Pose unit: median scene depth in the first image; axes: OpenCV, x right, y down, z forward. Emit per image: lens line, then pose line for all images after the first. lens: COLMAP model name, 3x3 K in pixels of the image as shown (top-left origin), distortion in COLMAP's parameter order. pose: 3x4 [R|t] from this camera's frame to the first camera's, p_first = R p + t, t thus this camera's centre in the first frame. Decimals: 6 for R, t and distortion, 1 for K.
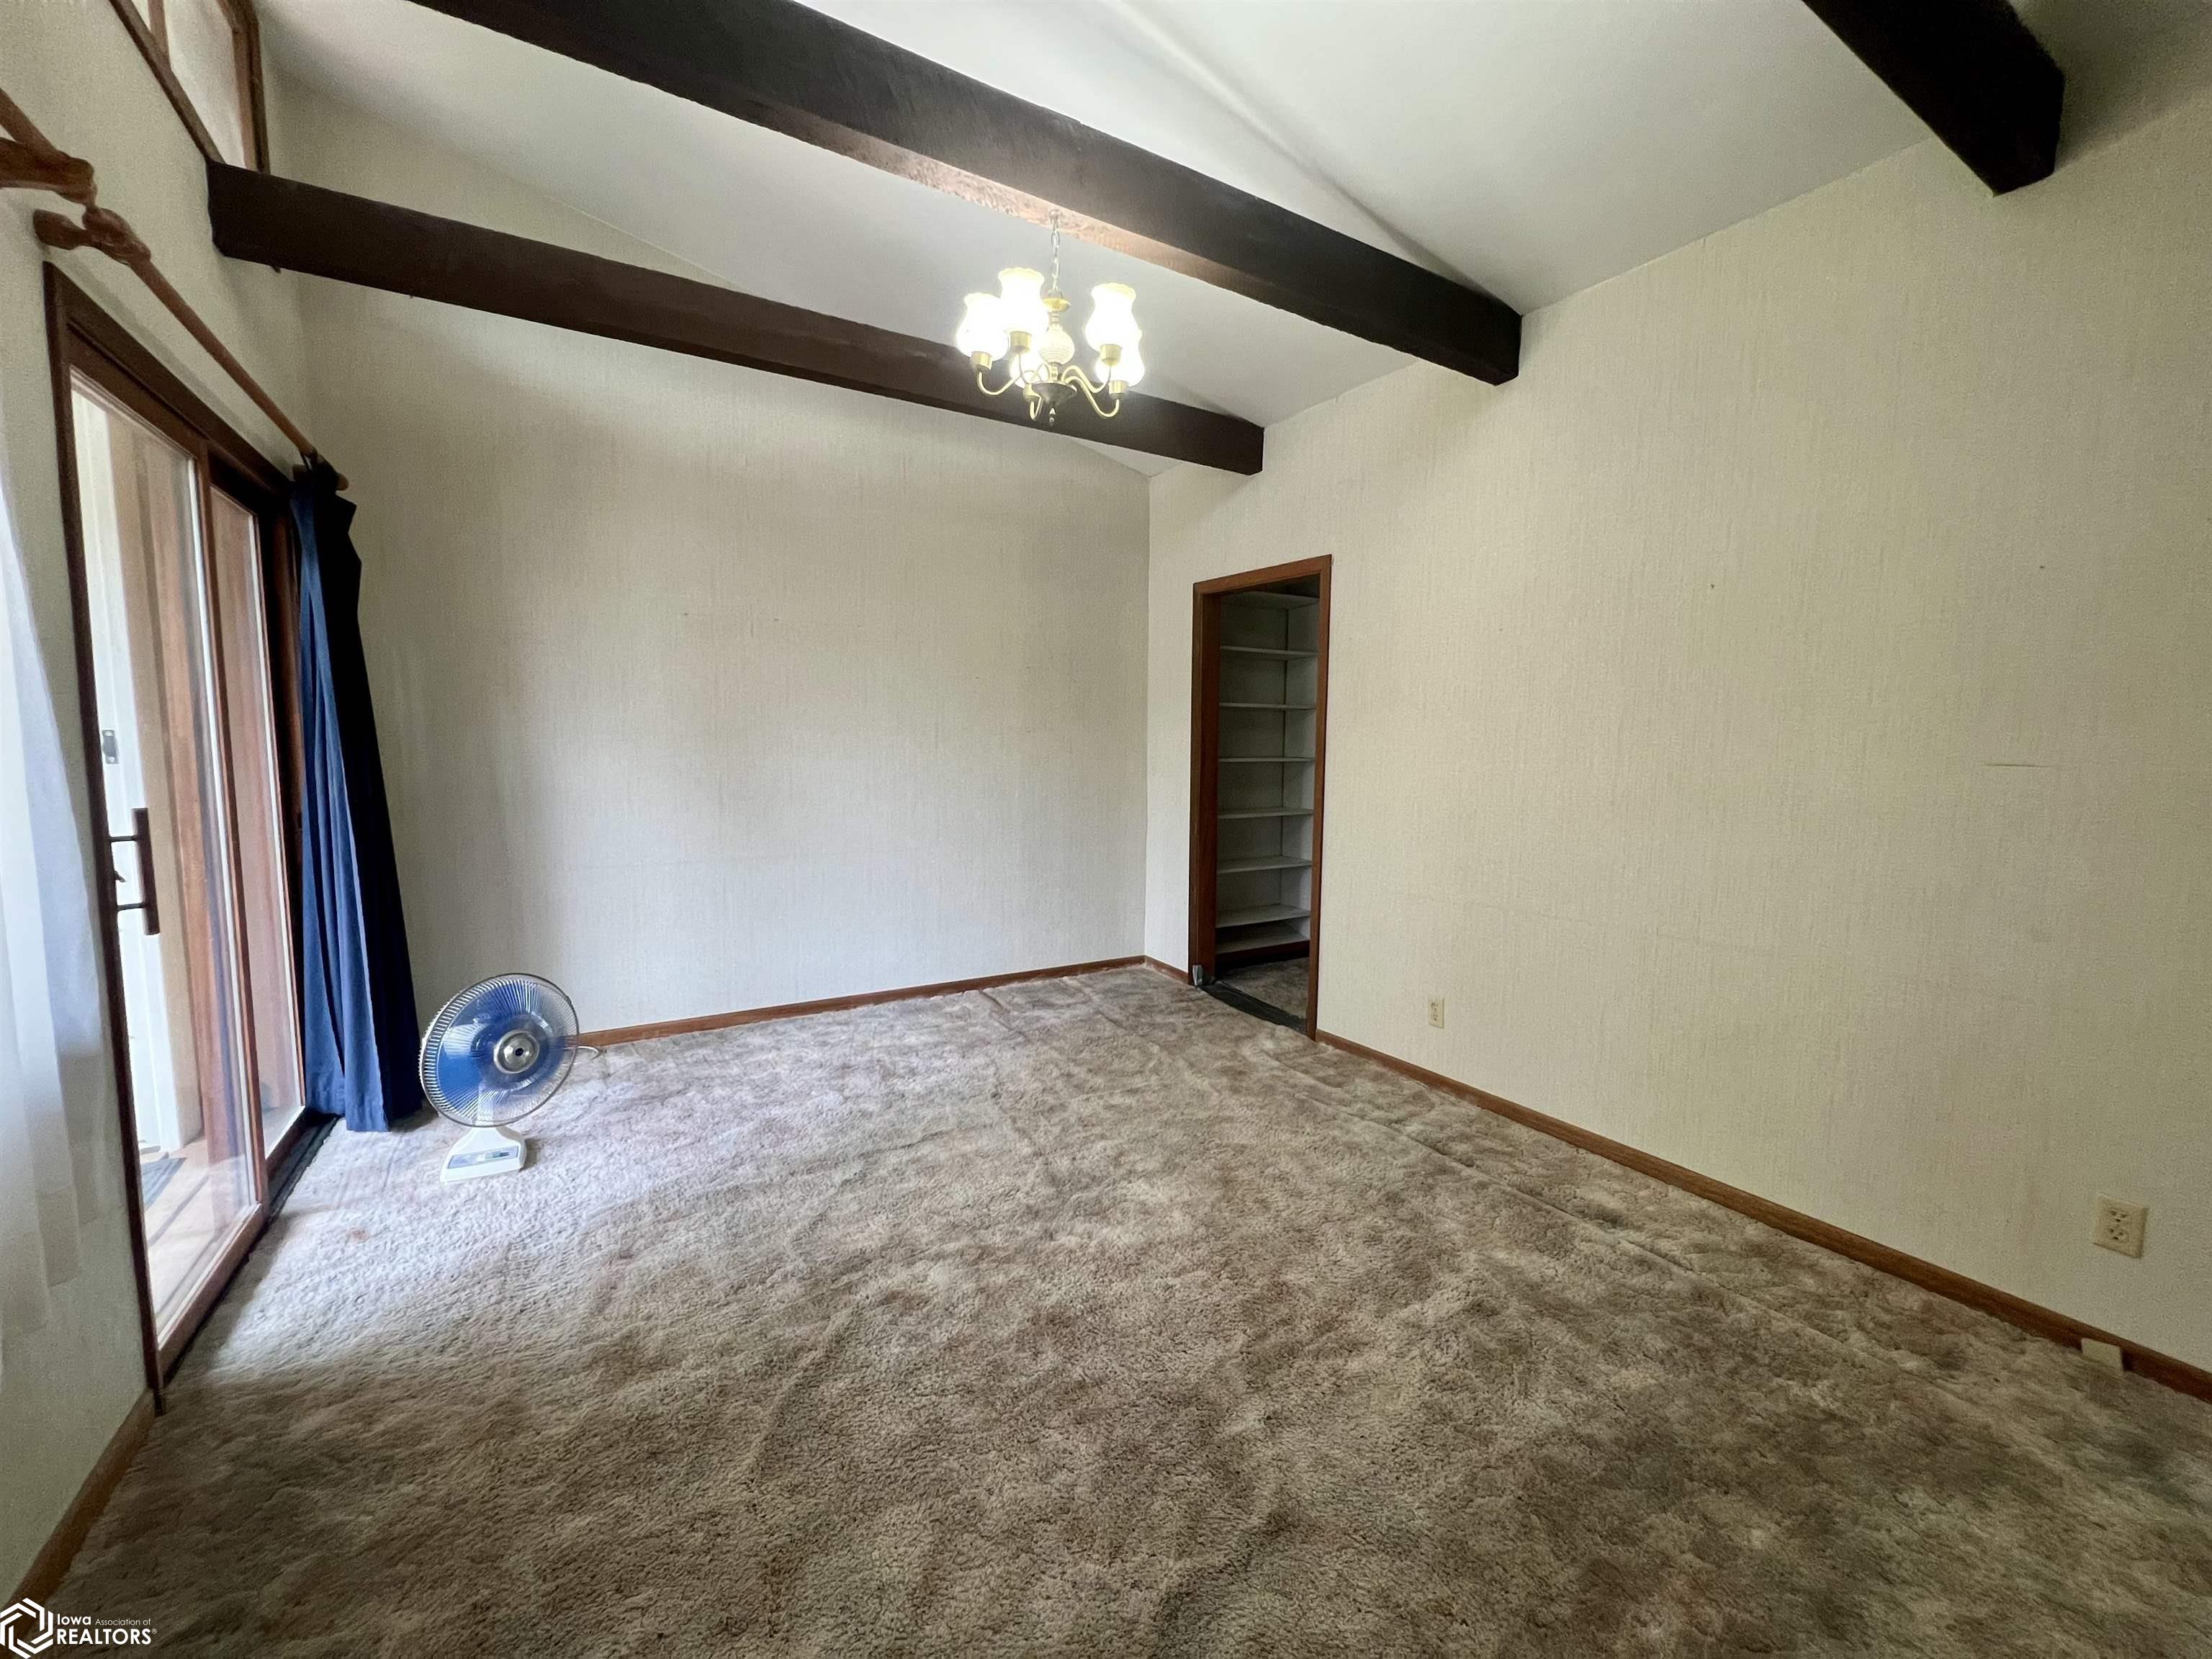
lens RADIAL K [[883.1, 0, 1109.1], [0, 883.1, 829.3], [0, 0, 1]] dist [-0.000384, 0.000568]
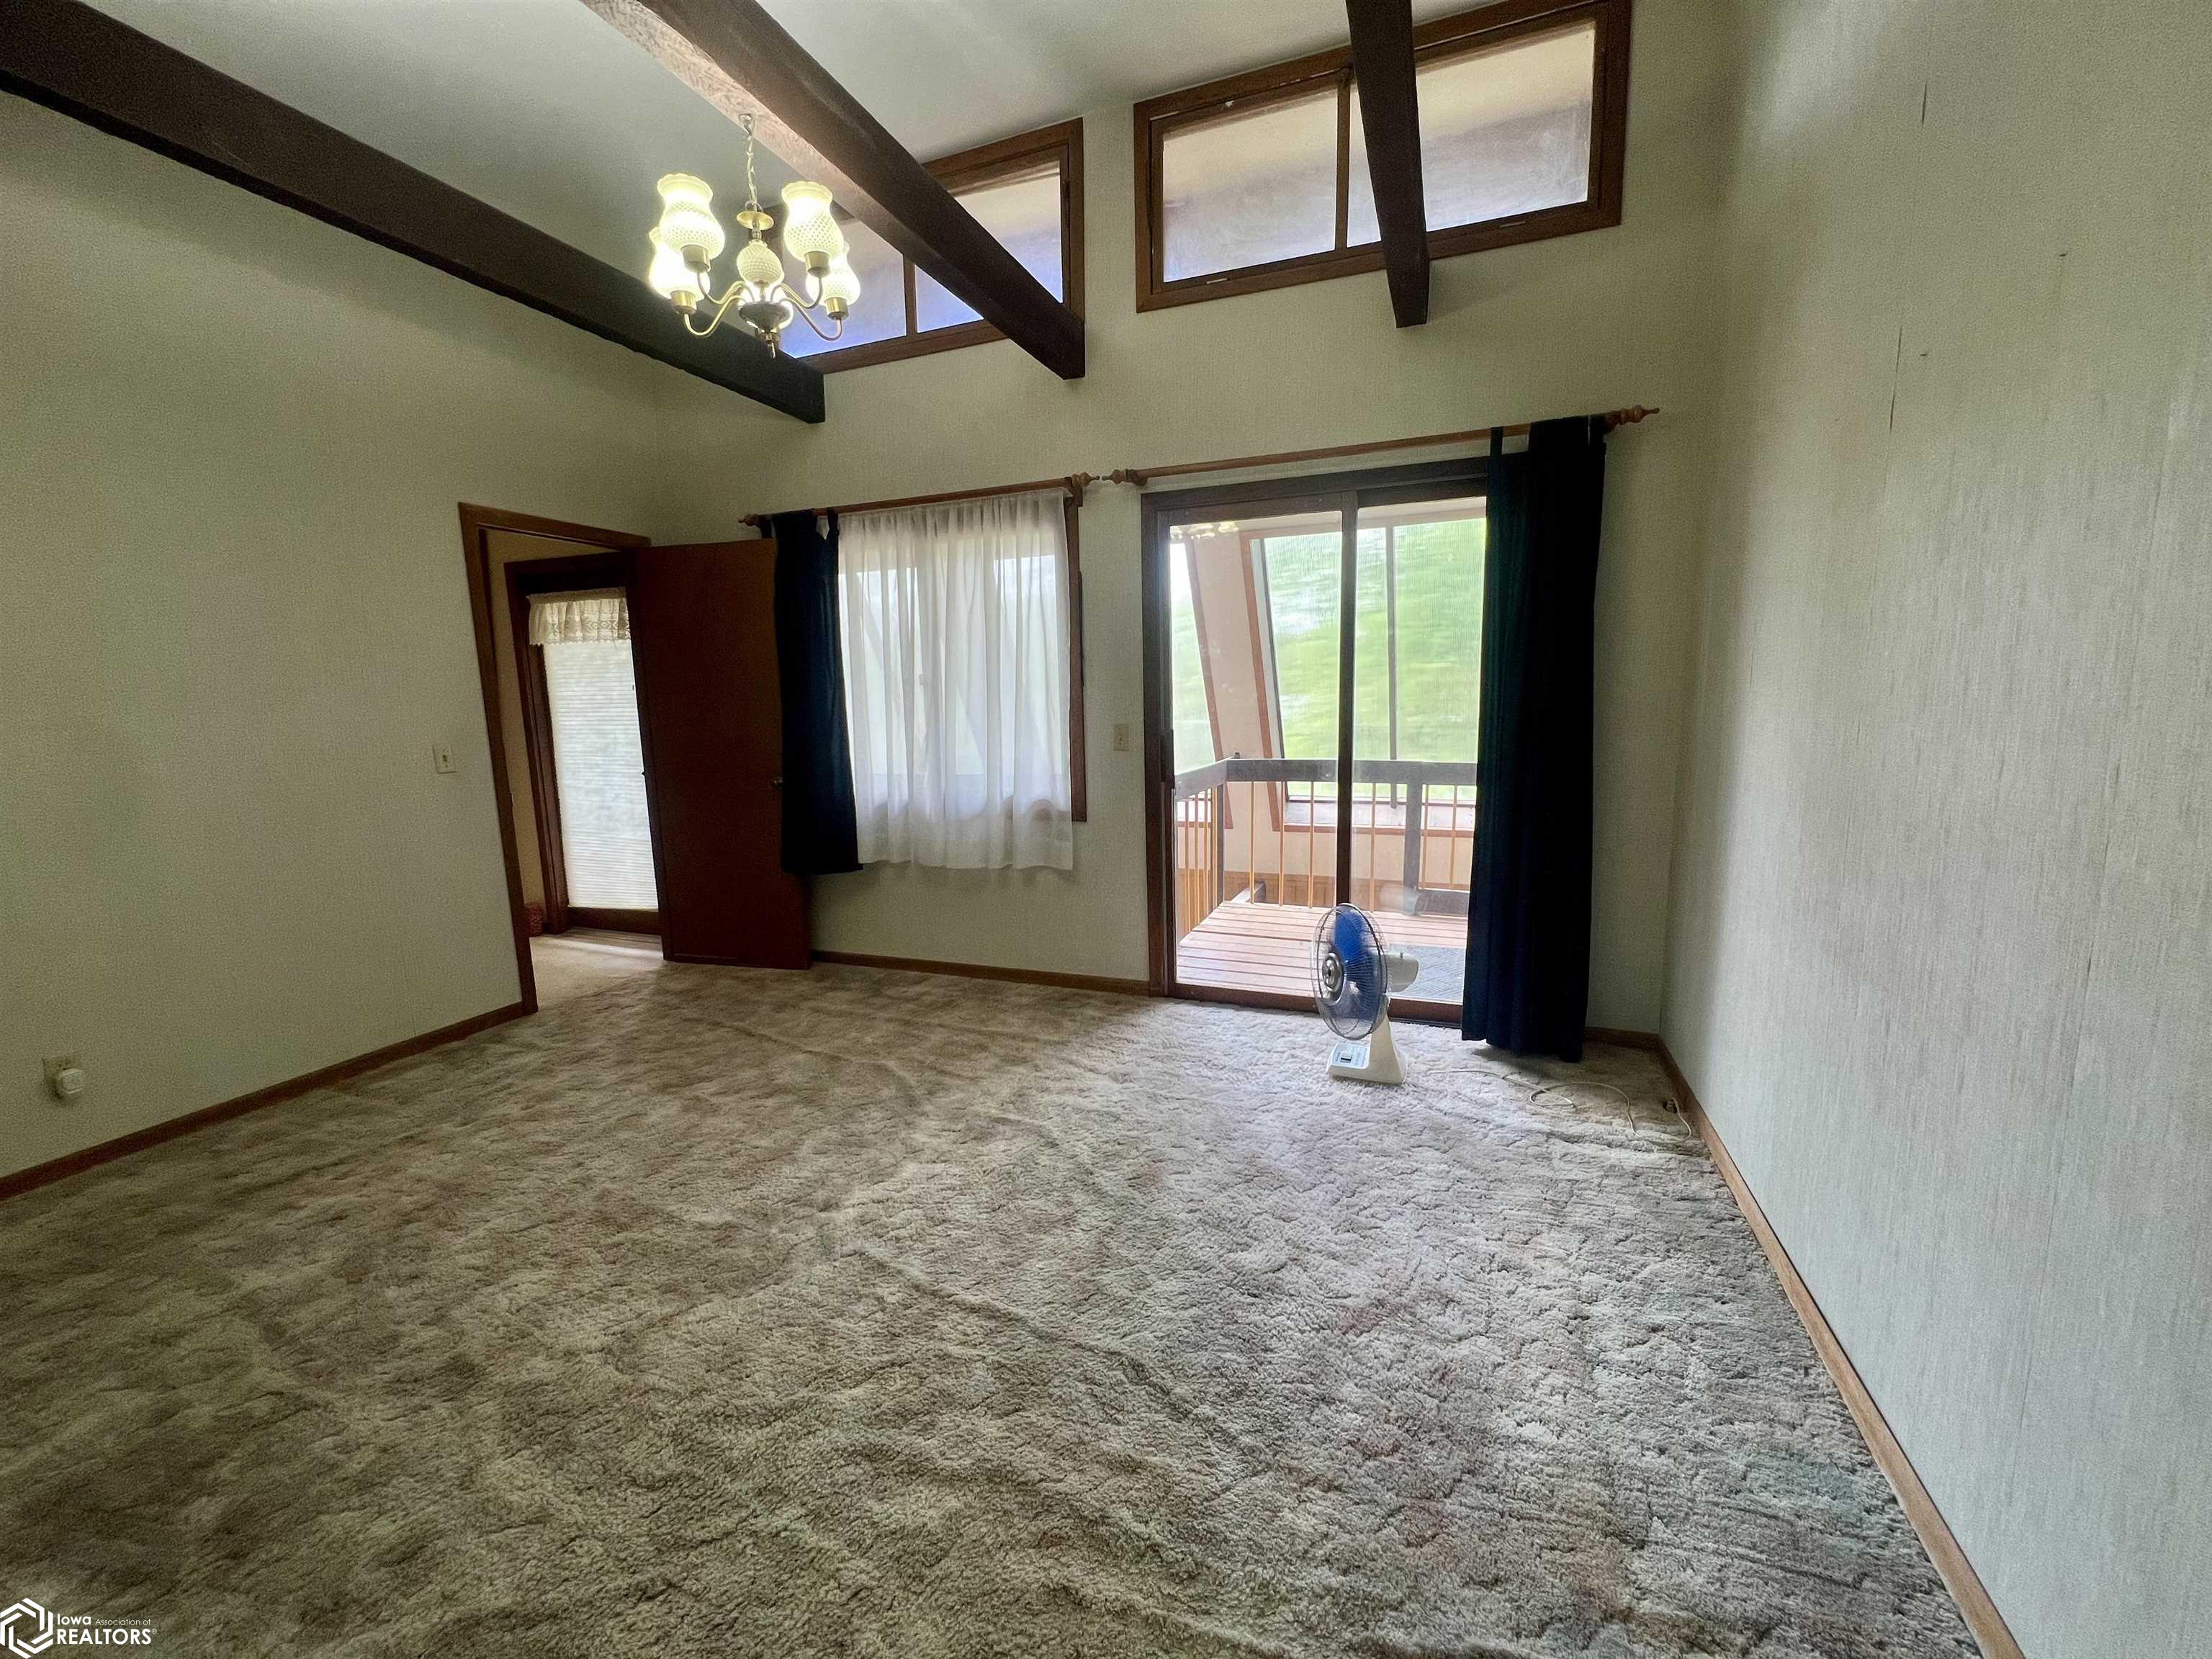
lens RADIAL K [[883.1, 0, 1109.1], [0, 883.1, 829.3], [0, 0, 1]] dist [-0.000384, 0.000568]
pose [[-0.793670, 0.095318, -0.600835, 0.200054], [-0.045190, 0.975683, 0.214478, -0.145663], [0.606668, 0.197376, -0.770062, 1.578922]]
